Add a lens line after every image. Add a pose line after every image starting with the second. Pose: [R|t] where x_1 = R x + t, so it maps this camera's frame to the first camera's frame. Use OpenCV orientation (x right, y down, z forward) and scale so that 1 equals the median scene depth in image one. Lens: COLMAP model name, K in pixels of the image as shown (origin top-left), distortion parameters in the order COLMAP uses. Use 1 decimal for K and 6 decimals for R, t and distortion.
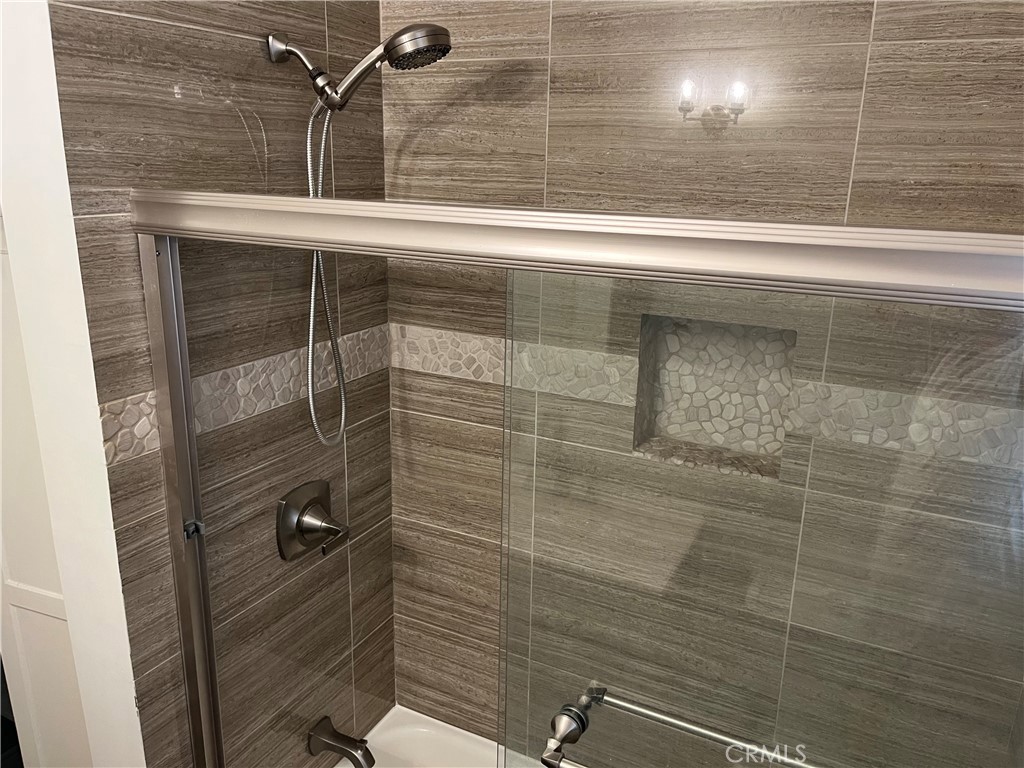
lens RADIAL K [[782.4, 0, 513.3], [0, 782.4, 385.3], [0, 0, 1]] dist [0.056558, -0.068194]
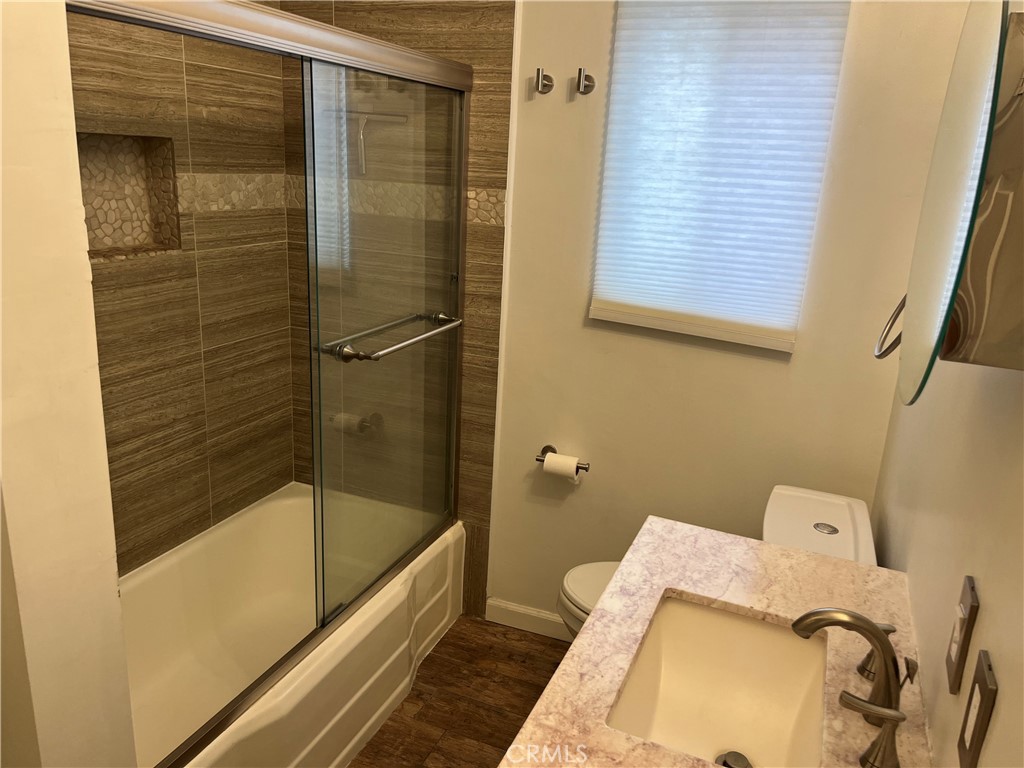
lens RADIAL K [[782.4, 0, 515.4], [0, 782.4, 382.3], [0, 0, 1]] dist [0.056558, -0.068194]
pose [[-0.088234, -0.298931, 0.950187, -1.103357], [0.226287, 0.922951, 0.311376, 0.032001], [-0.970056, 0.242489, -0.013791, 0.472799]]
